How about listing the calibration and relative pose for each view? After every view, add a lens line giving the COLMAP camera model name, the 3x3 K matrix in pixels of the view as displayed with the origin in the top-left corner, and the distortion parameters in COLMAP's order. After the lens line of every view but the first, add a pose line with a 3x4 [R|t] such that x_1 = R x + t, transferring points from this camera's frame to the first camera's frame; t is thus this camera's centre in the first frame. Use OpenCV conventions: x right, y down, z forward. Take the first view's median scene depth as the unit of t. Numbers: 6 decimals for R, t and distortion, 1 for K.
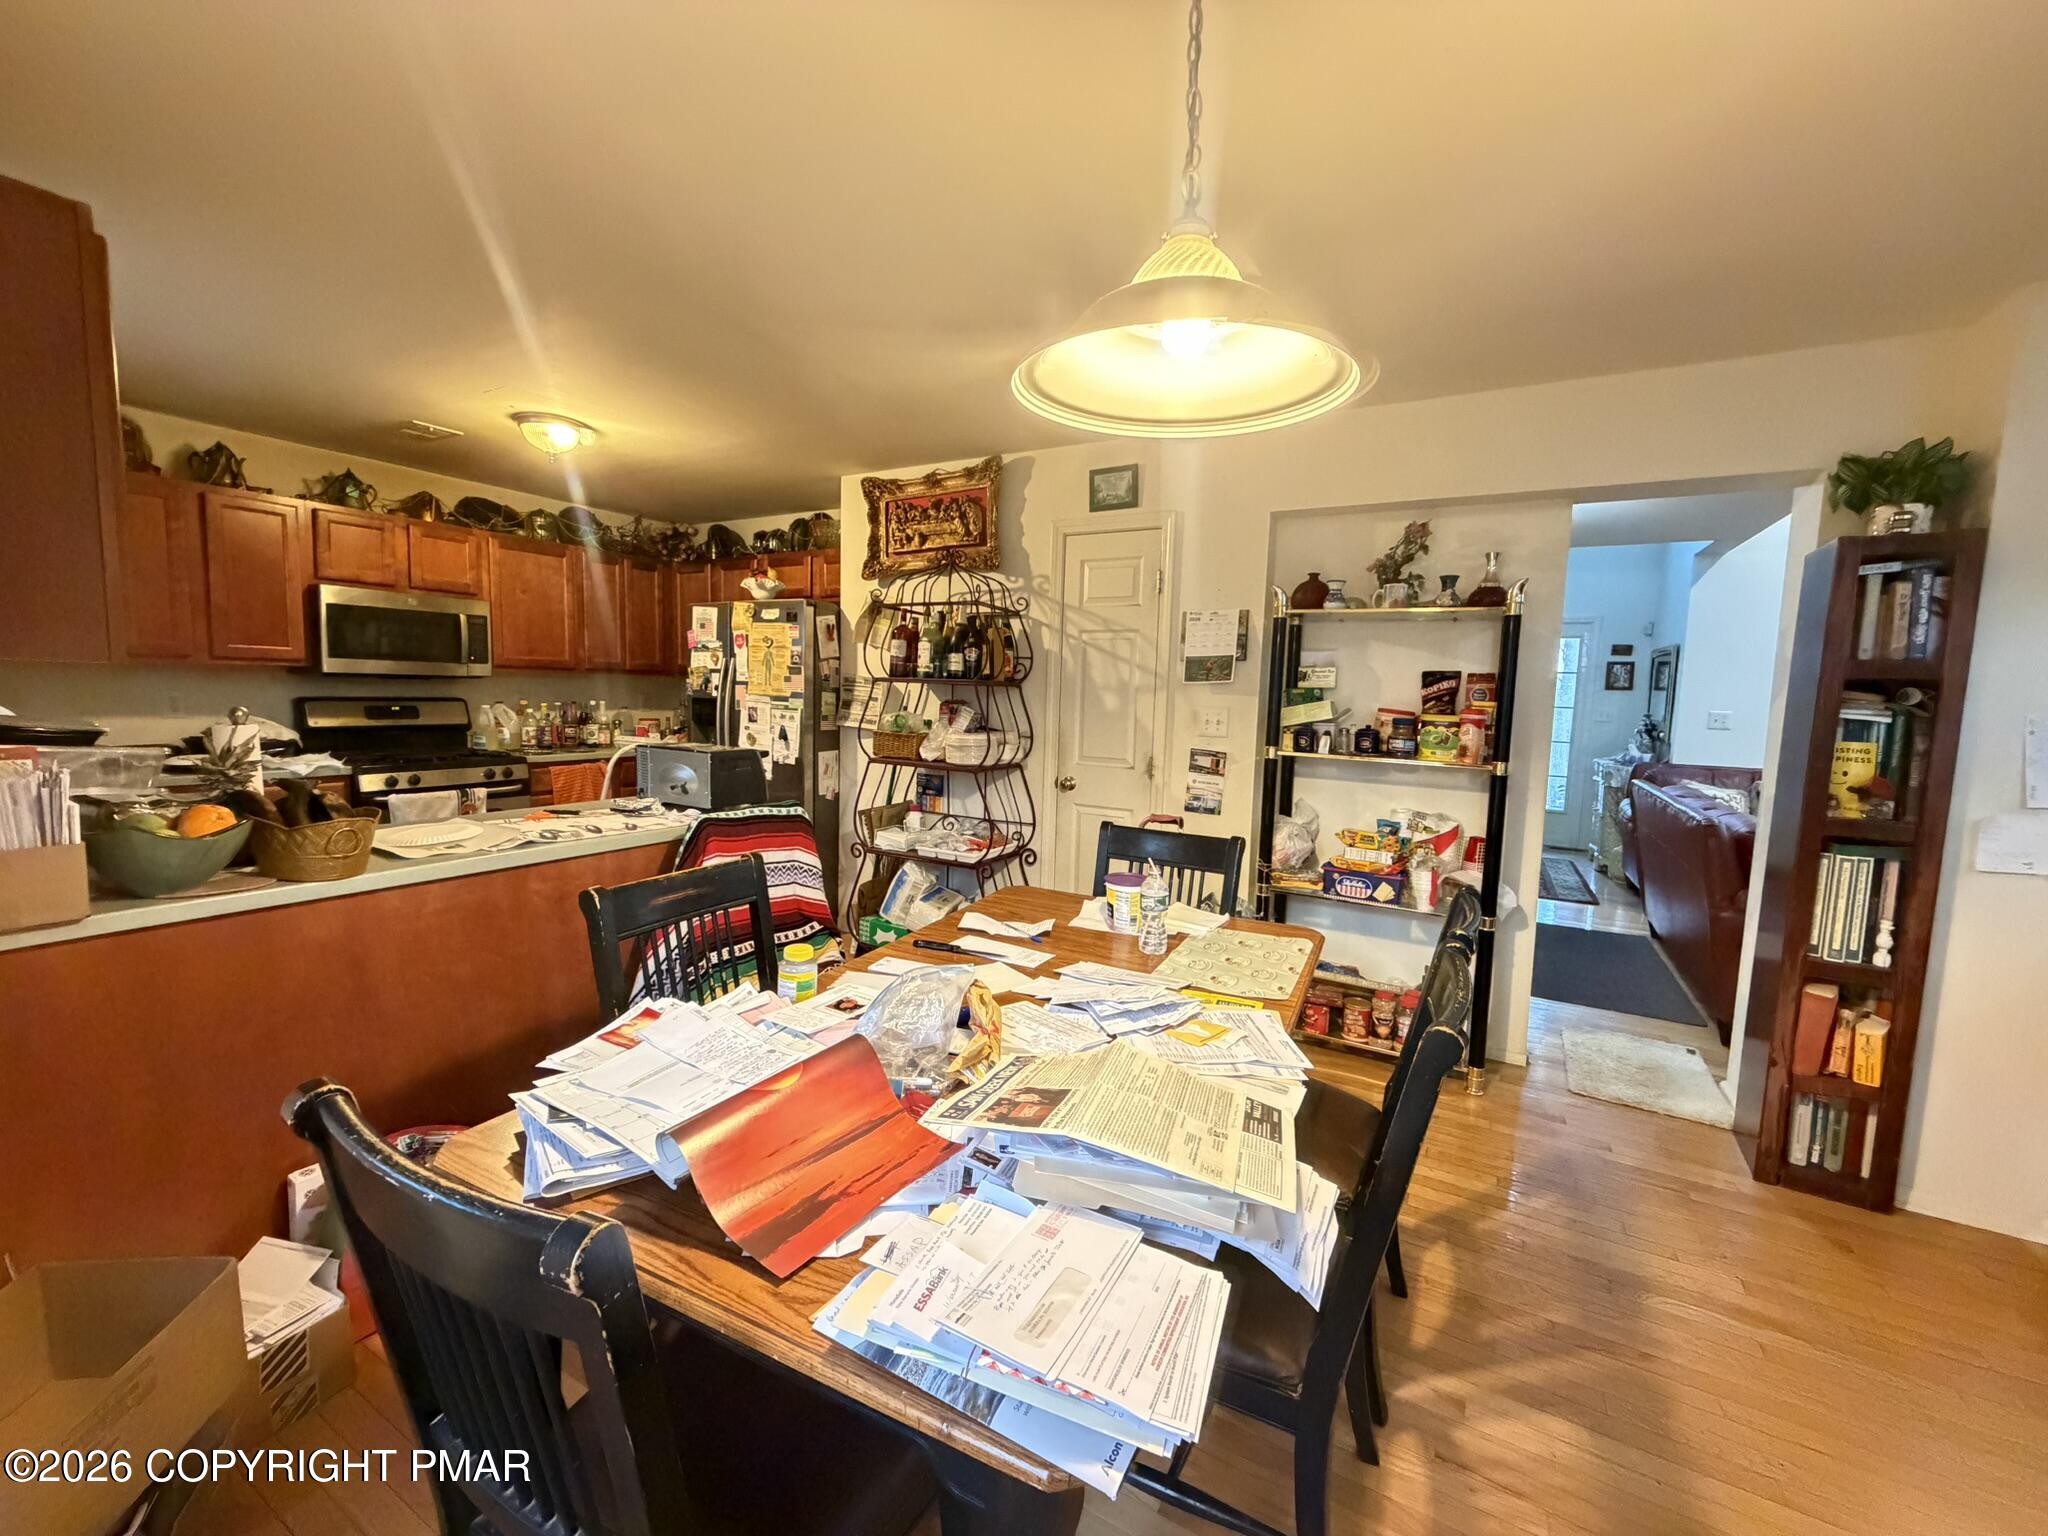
lens RADIAL K [[815.3, 0, 1018.0], [0, 815.3, 764.4], [0, 0, 1]] dist [-0.000402, 0.000361]
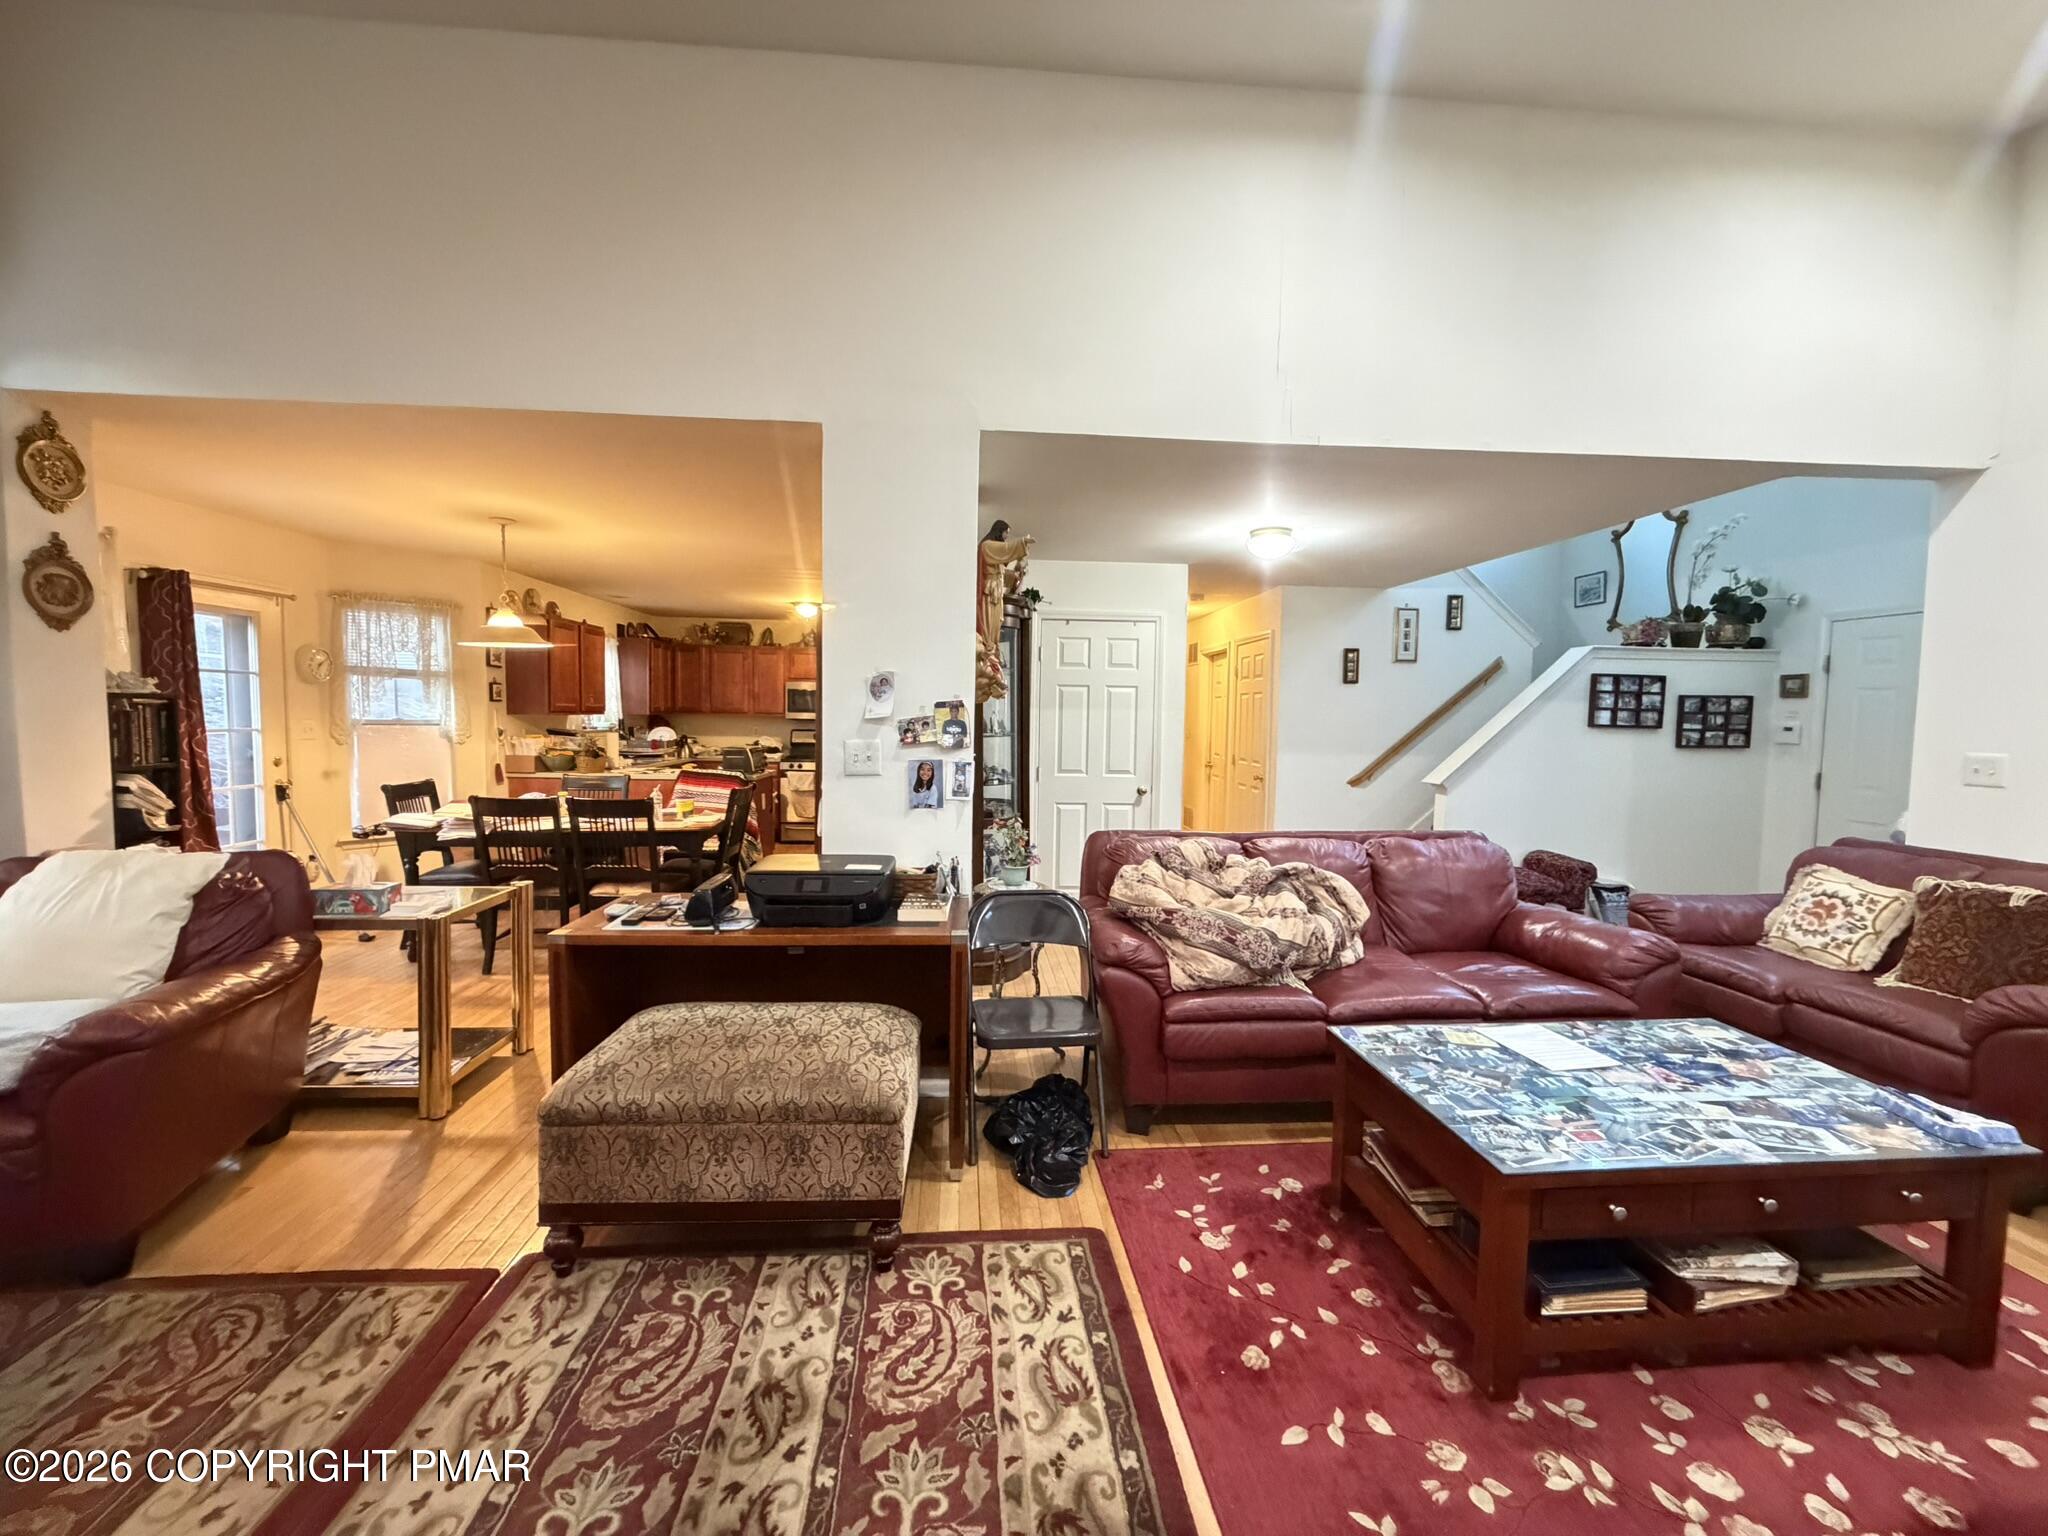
lens RADIAL K [[815.3, 0, 1018.0], [0, 815.3, 764.4], [0, 0, 1]] dist [-0.000402, 0.000361]
pose [[0.556514, 0.031720, -0.830232, 1.681316], [-0.079941, 0.996679, -0.015506, 0.001288], [0.826983, 0.074999, 0.557202, 0.294249]]
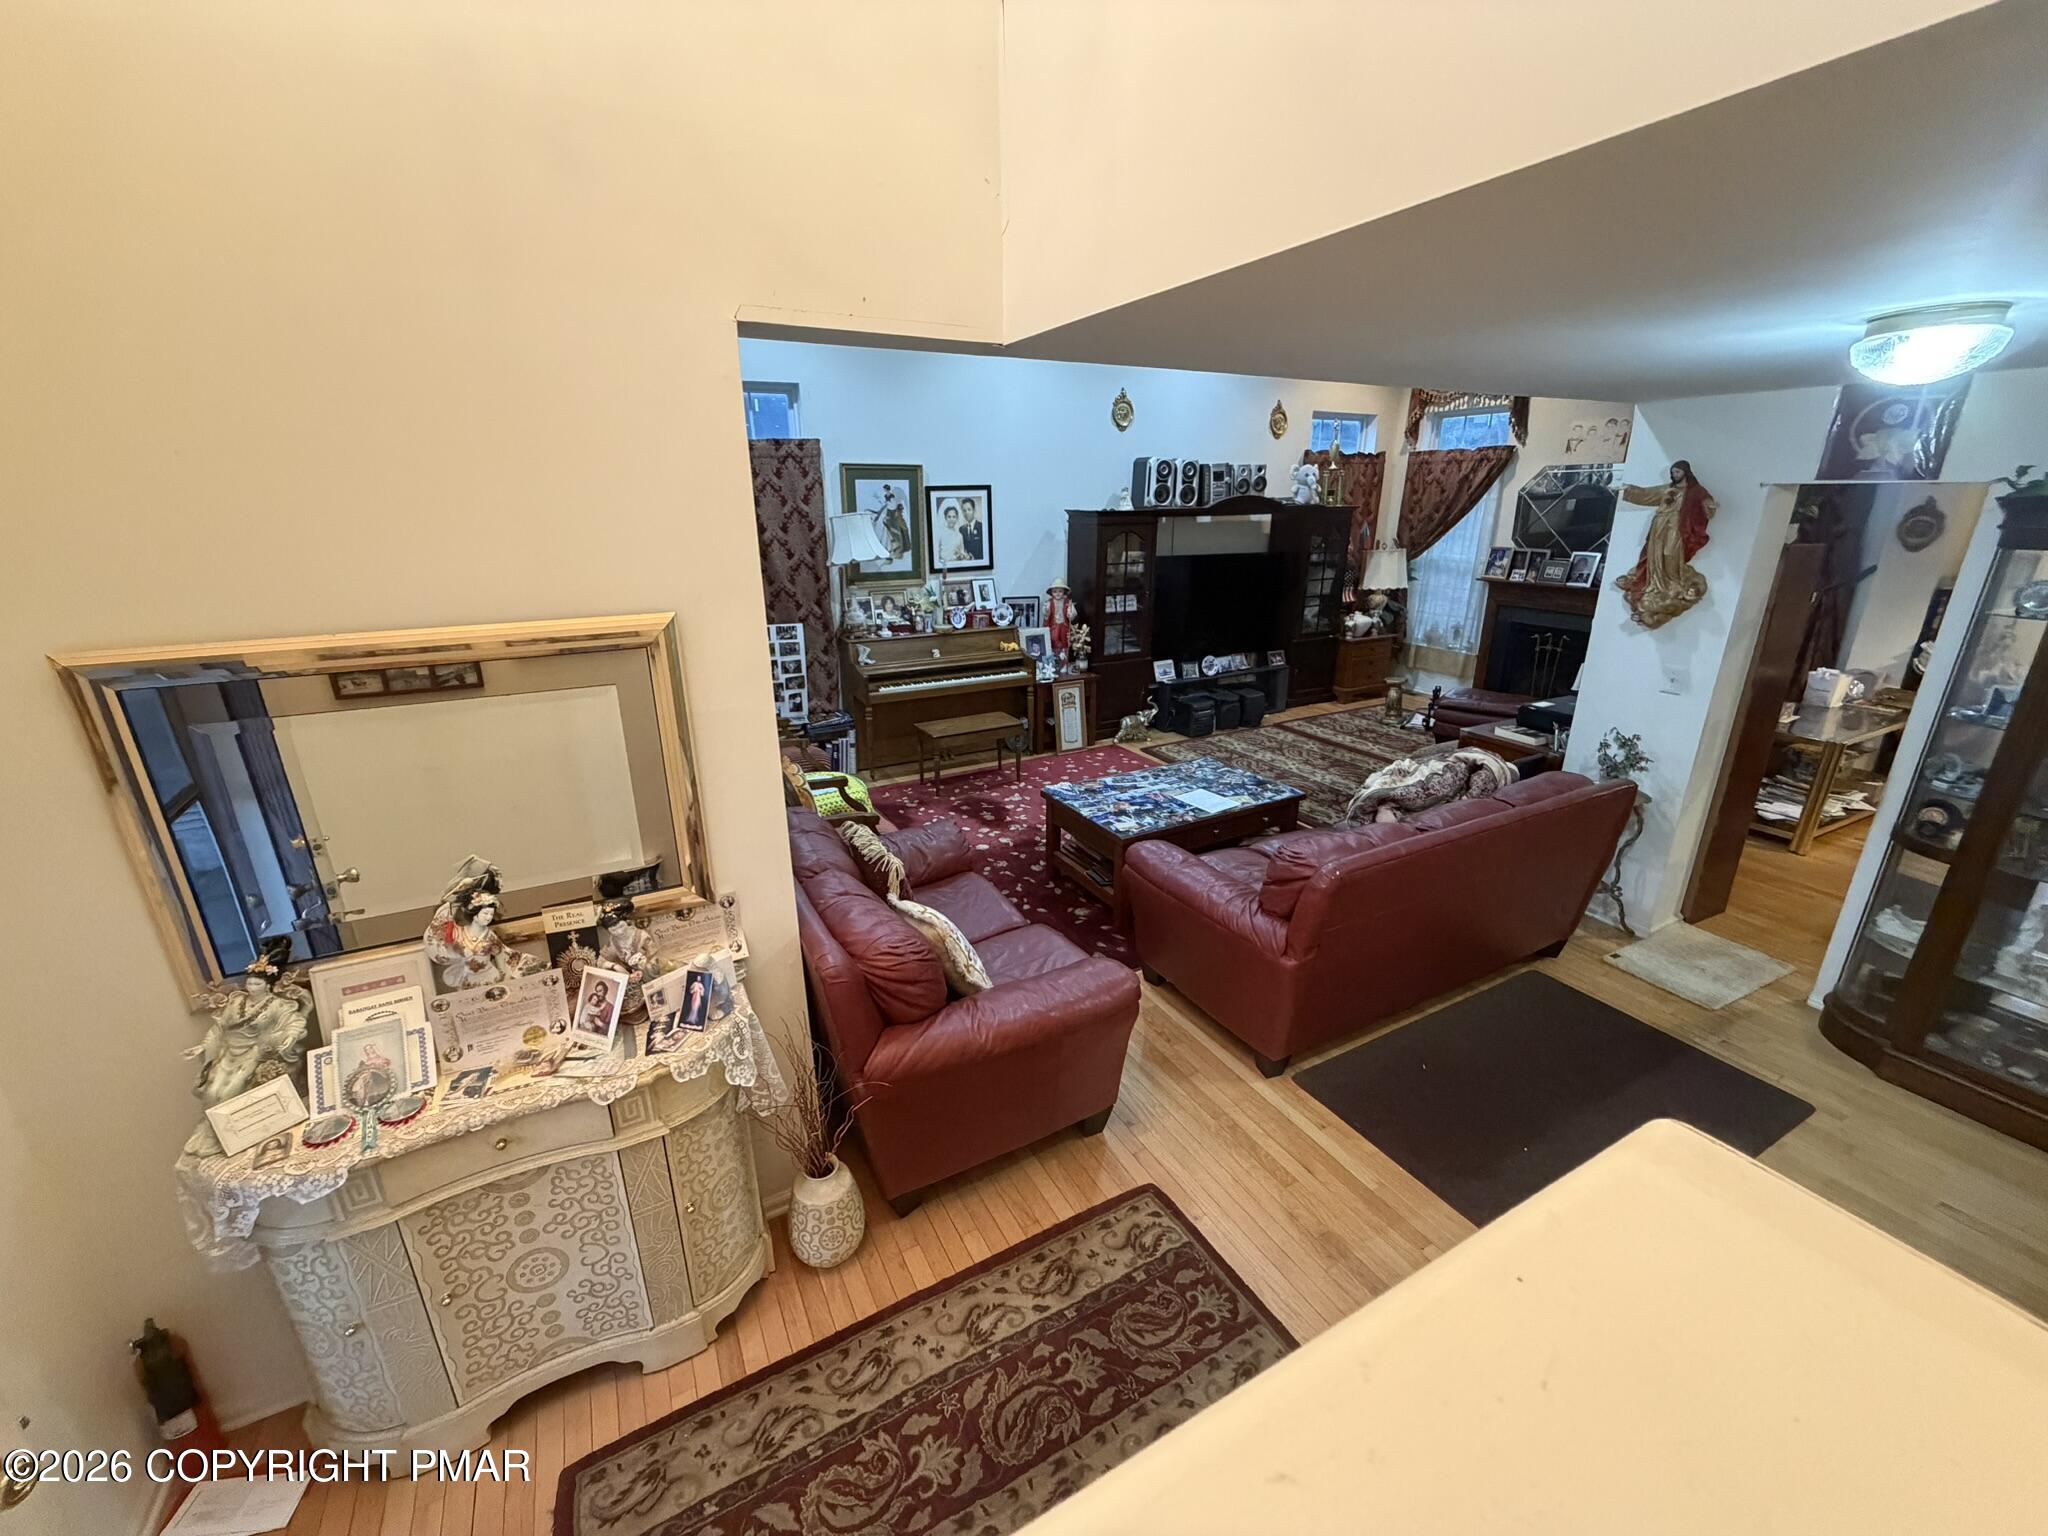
lens RADIAL K [[816.1, 0, 1016.5], [0, 816.1, 766.0], [0, 0, 1]] dist [-0.000003, 0.000007]
pose [[-0.843307, -0.189767, 0.502813, 0.980341], [0.037971, 0.912209, 0.407962, -0.400849], [-0.536089, 0.363129, -0.762067, 2.186906]]
